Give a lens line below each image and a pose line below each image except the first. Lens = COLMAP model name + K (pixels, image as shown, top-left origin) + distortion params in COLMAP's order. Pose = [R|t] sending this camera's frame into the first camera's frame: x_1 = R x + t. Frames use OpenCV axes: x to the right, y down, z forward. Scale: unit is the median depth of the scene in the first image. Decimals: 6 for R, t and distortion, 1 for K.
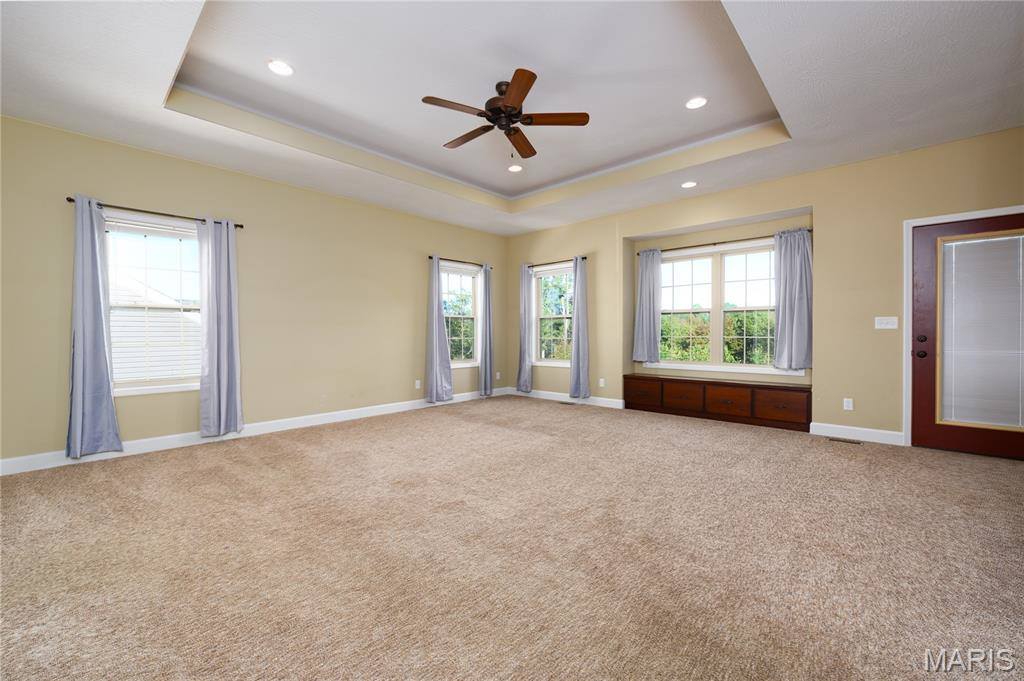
lens RADIAL K [[416.3, 0, 509.2], [0, 416.3, 343.4], [0, 0, 1]] dist [-0.006590, -0.000389]
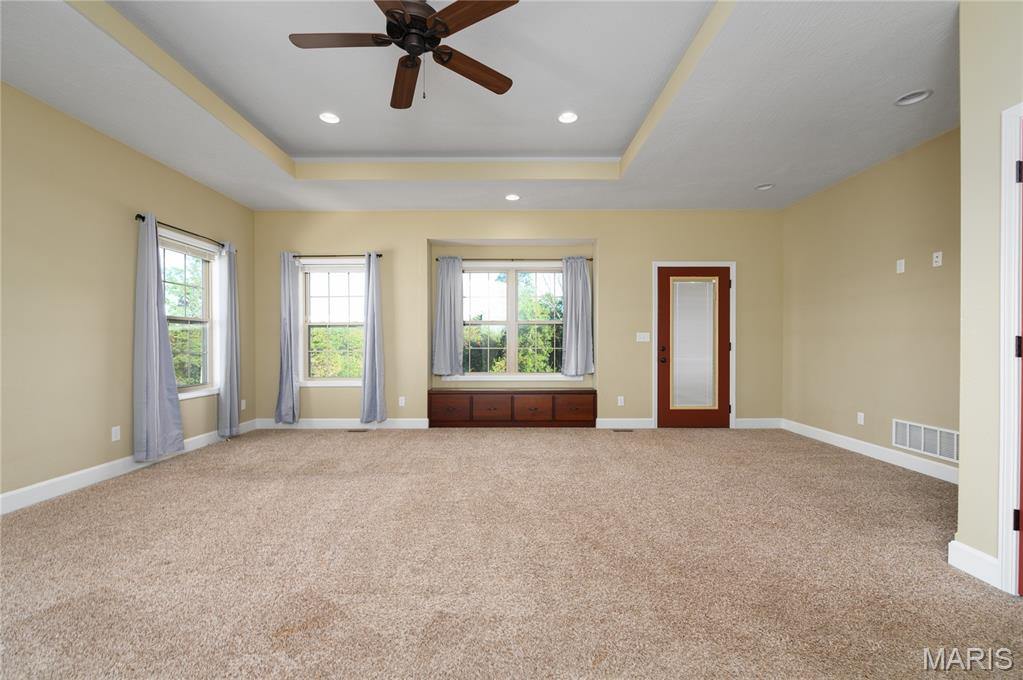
lens RADIAL K [[415.8, 0, 508.2], [0, 415.8, 352.6], [0, 0, 1]] dist [-0.006590, -0.000389]
pose [[0.736430, -0.012049, 0.676407, -0.212388], [0.015633, 0.999877, 0.000791, -0.005097], [-0.676334, 0.009992, 0.736528, 0.218687]]
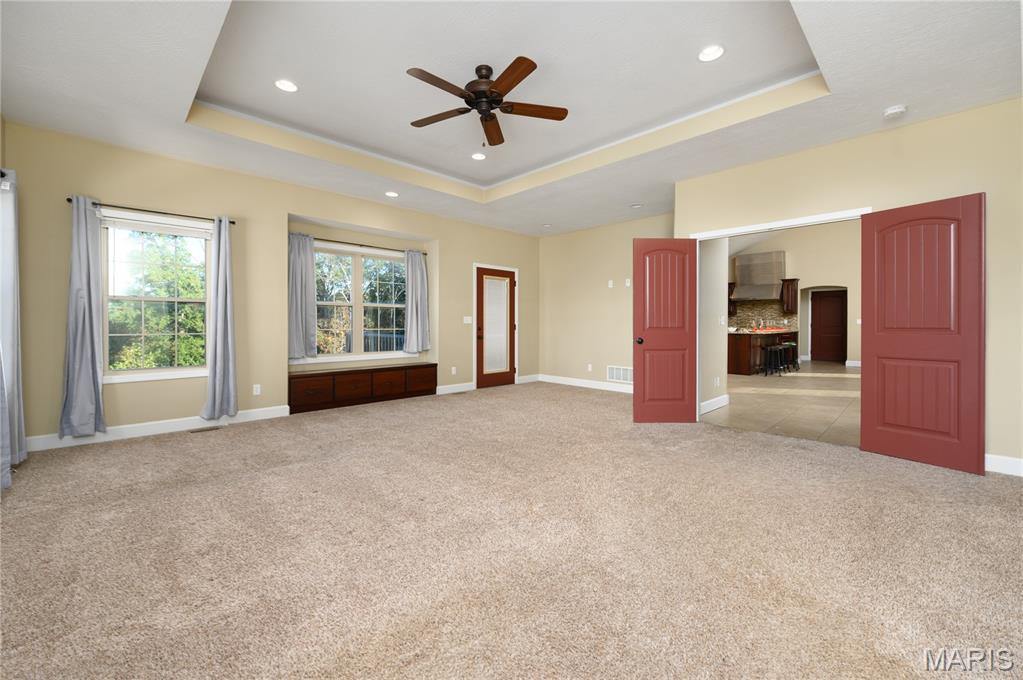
lens RADIAL K [[415.8, 0, 511.9], [0, 415.8, 330.8], [0, 0, 1]] dist [-0.006590, -0.000389]
pose [[0.049301, -0.009872, 0.998735, -0.555904], [0.026177, 0.999620, 0.008588, -0.009884], [-0.998441, 0.025720, 0.049540, 0.511129]]
